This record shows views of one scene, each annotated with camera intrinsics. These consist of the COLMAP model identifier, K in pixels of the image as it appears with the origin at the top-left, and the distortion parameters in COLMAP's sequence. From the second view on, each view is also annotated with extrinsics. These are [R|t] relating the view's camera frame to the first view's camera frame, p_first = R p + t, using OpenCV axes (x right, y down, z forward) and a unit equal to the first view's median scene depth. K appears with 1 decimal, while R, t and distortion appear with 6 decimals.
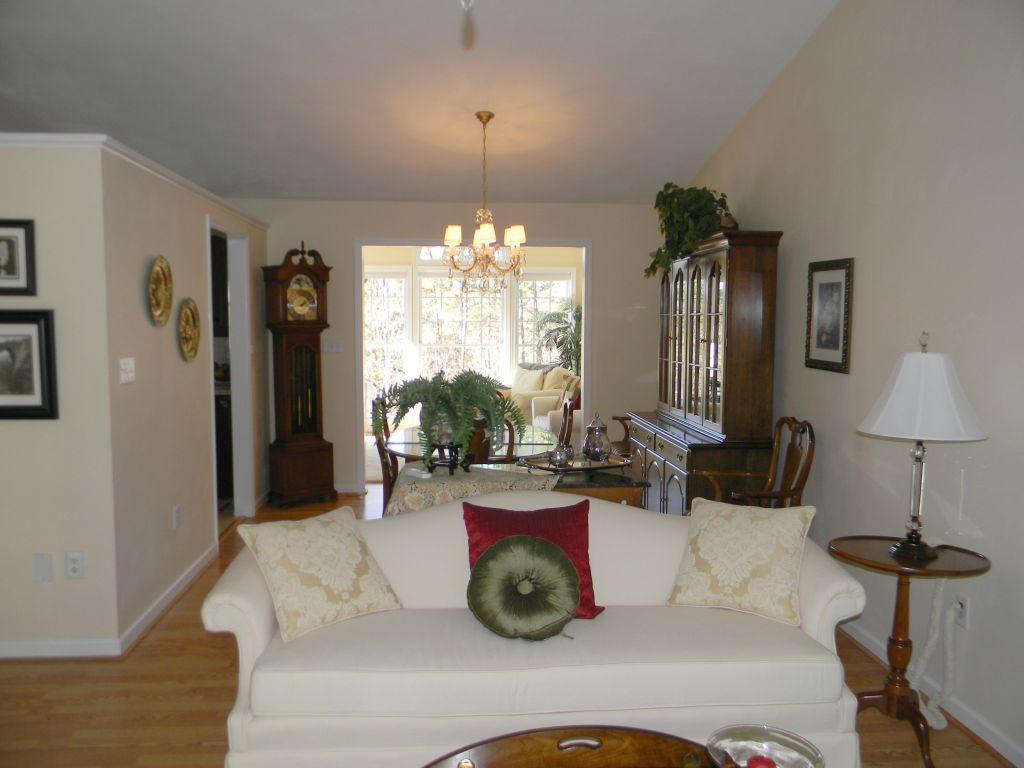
lens RADIAL K [[833.9, 0, 513.5], [0, 833.9, 384.6], [0, 0, 1]] dist [-0.003028, -0.001973]
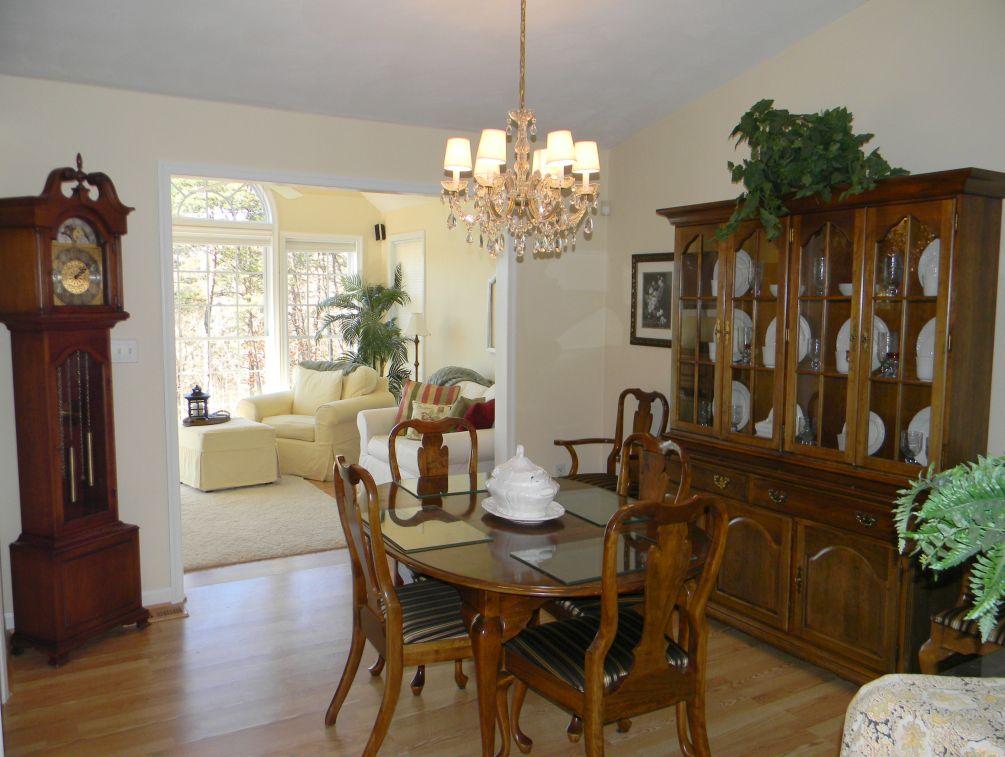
lens RADIAL K [[818.5, 0, 502.4], [0, 818.5, 379.6], [0, 0, 1]] dist [-0.003028, -0.001973]
pose [[0.893909, -0.038934, 0.446555, -0.242125], [0.031214, 0.999209, 0.024635, -0.034105], [-0.447161, -0.008083, 0.894417, 0.409262]]
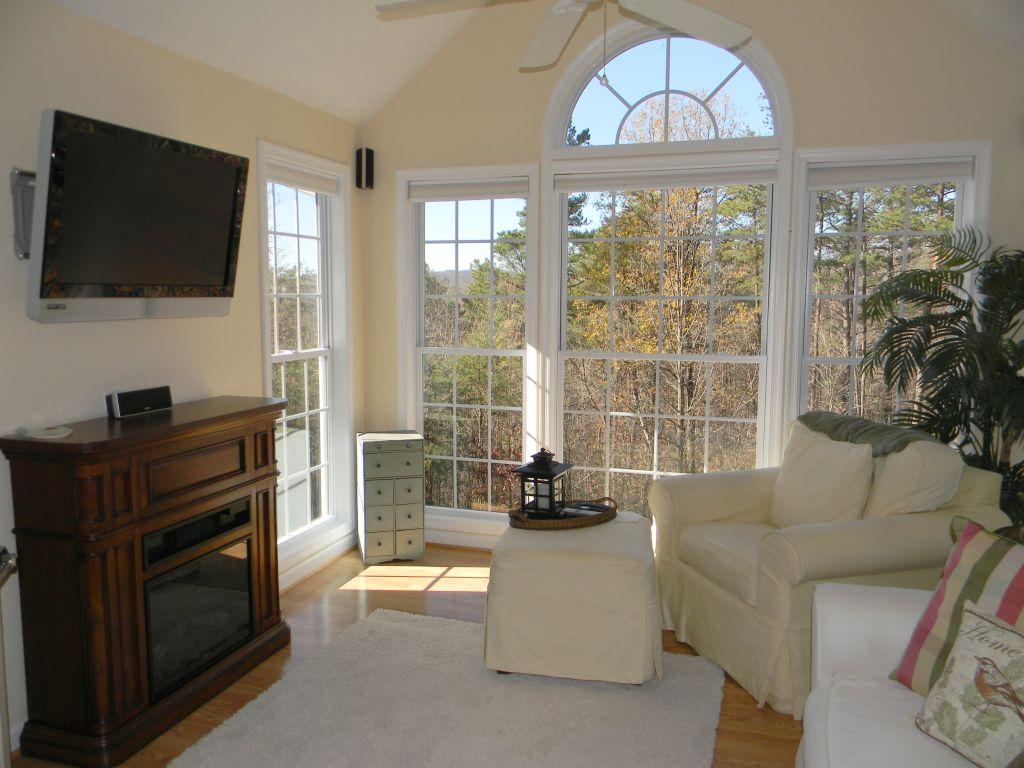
lens RADIAL K [[833.9, 0, 511.9], [0, 833.9, 383.3], [0, 0, 1]] dist [-0.003028, -0.001973]
pose [[0.929290, 0.040398, -0.367134, 0.032958], [-0.030679, 0.999008, 0.032271, -0.070775], [0.368074, -0.018725, 0.929608, 0.948965]]
